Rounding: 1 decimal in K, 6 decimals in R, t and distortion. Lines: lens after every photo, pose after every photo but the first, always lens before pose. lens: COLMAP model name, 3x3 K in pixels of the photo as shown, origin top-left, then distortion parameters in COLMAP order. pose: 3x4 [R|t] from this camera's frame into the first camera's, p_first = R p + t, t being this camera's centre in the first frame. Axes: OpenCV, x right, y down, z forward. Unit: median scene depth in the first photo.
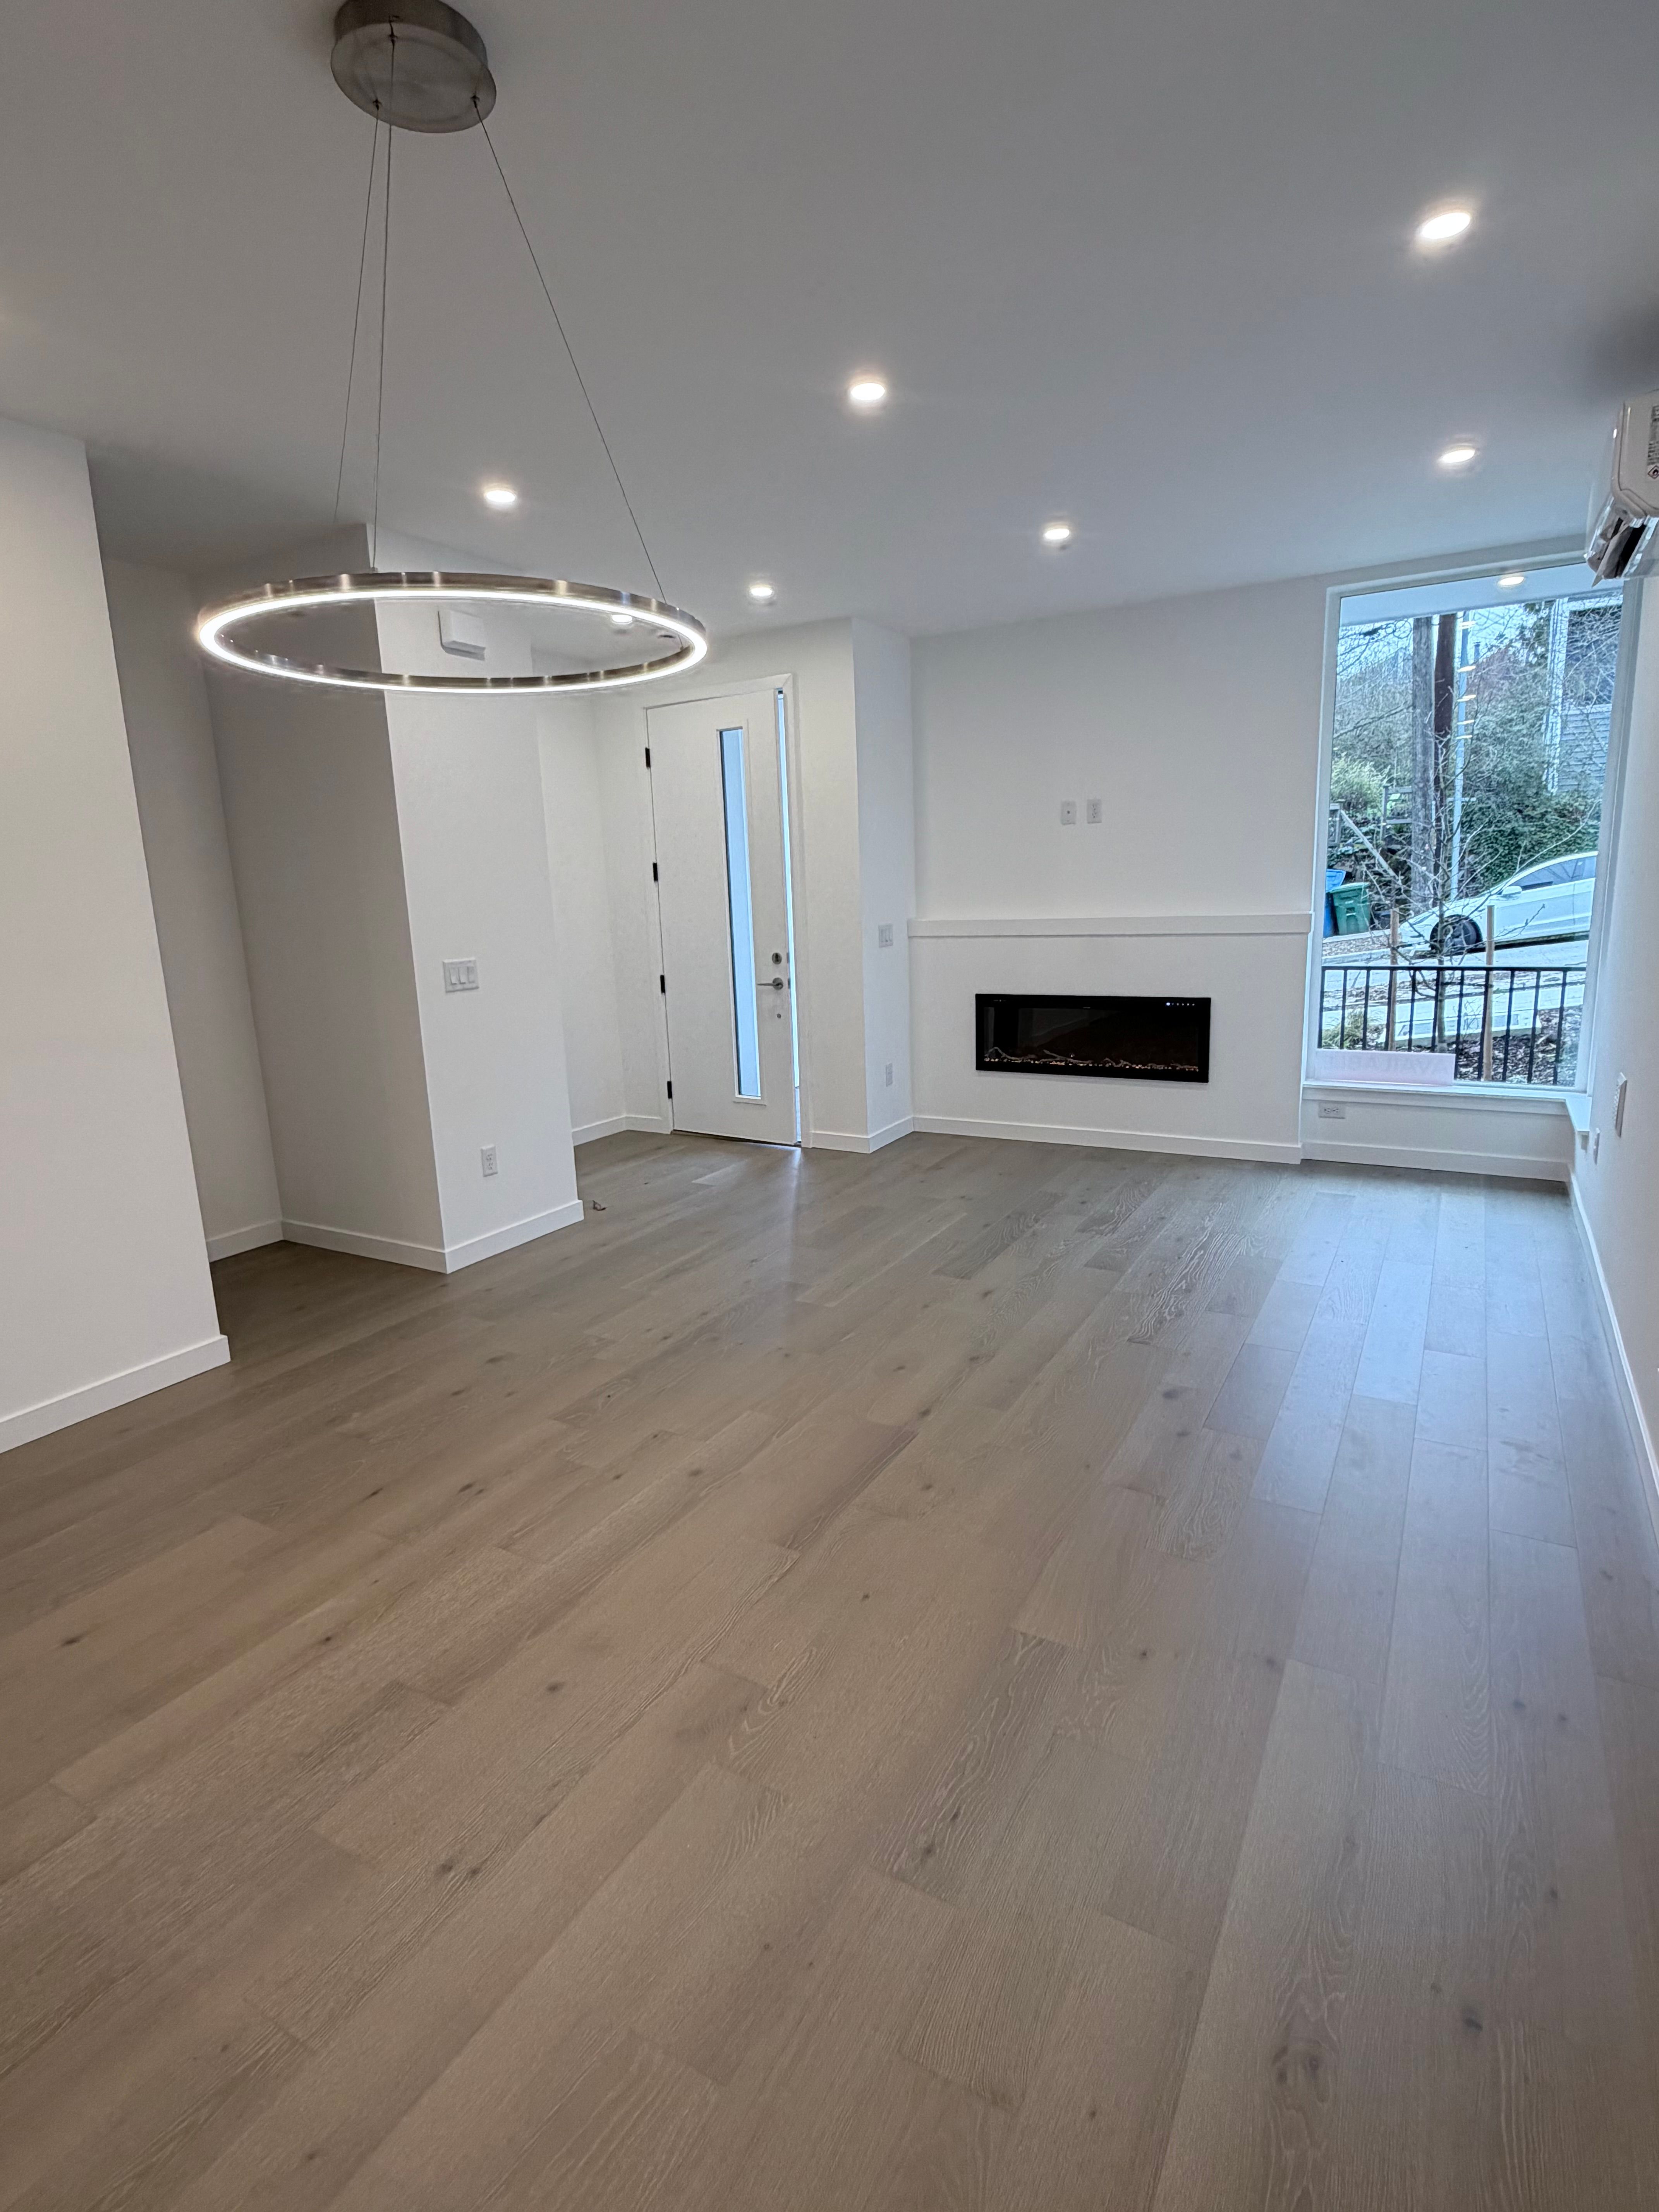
lens RADIAL K [[1108.2, 0, 820.5], [0, 1108.2, 1098.4], [0, 0, 1]] dist [-0.004611, 0.000088]
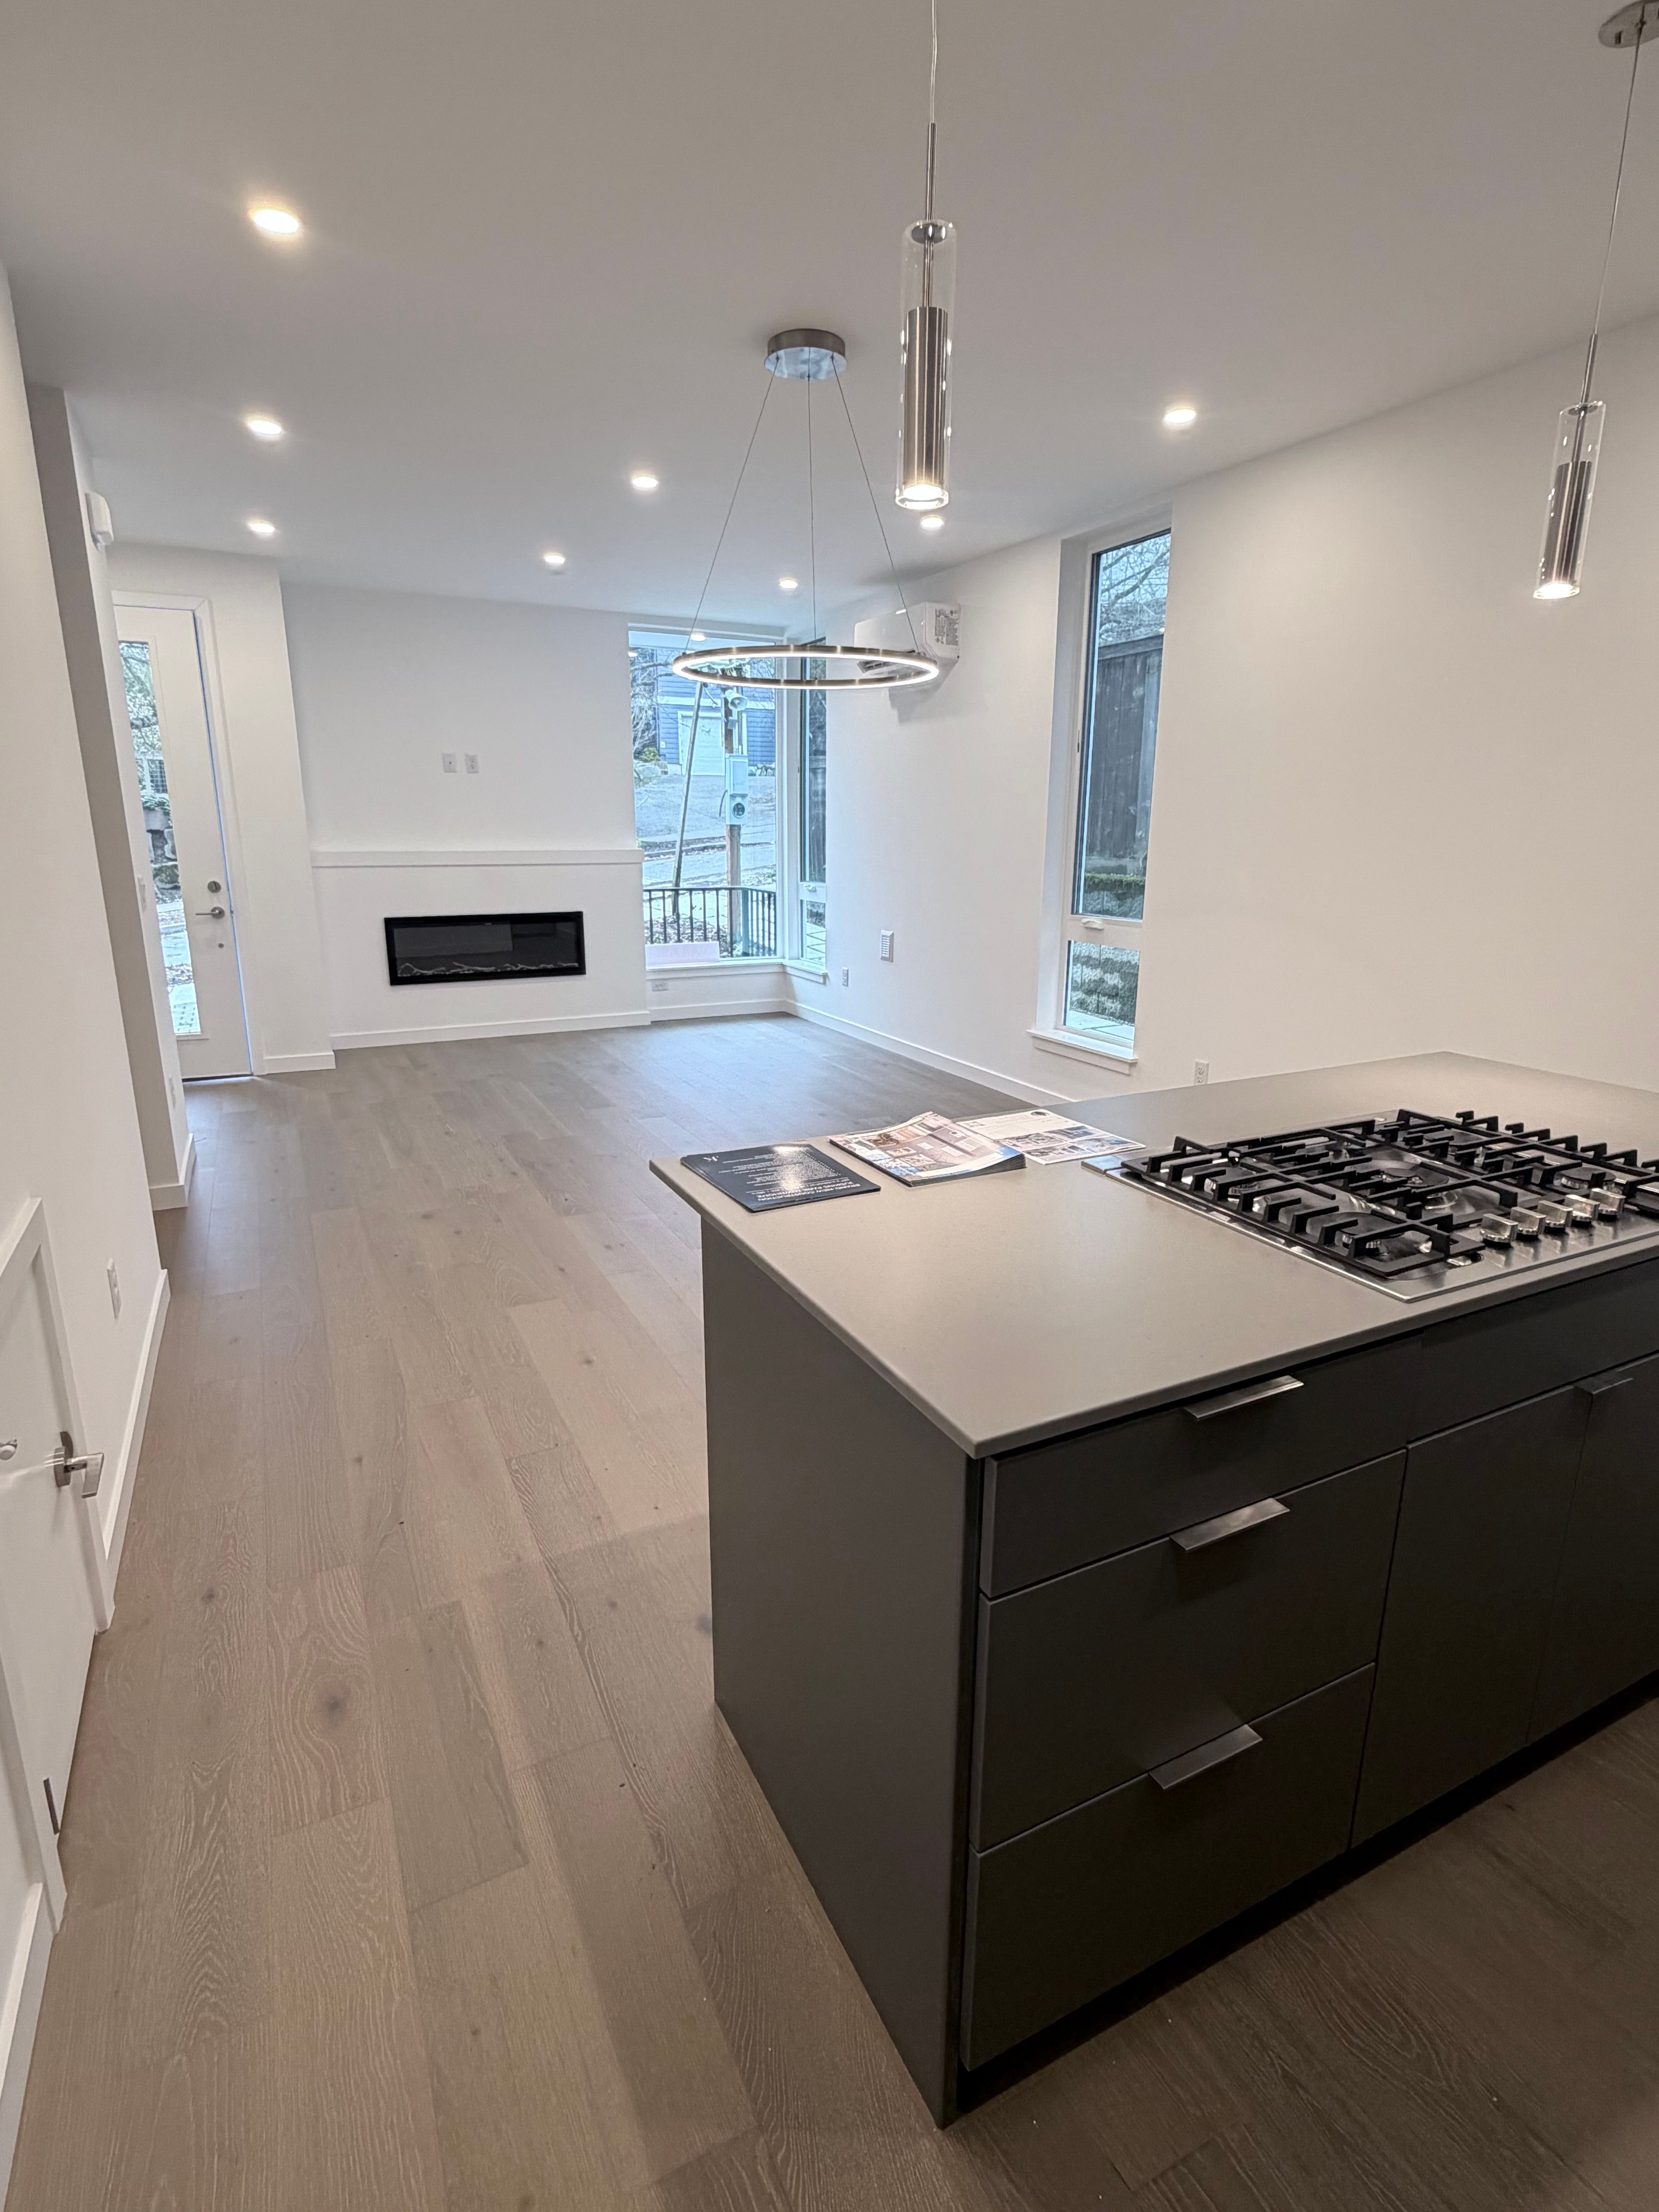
lens RADIAL K [[1108.2, 0, 825.9], [0, 1108.2, 1104.0], [0, 0, 1]] dist [-0.004611, 0.000088]
pose [[0.546021, -0.167851, 0.820784, -0.632981], [0.133431, 0.984641, 0.112596, 0.028786], [-0.827078, 0.048039, 0.560031, 0.000289]]
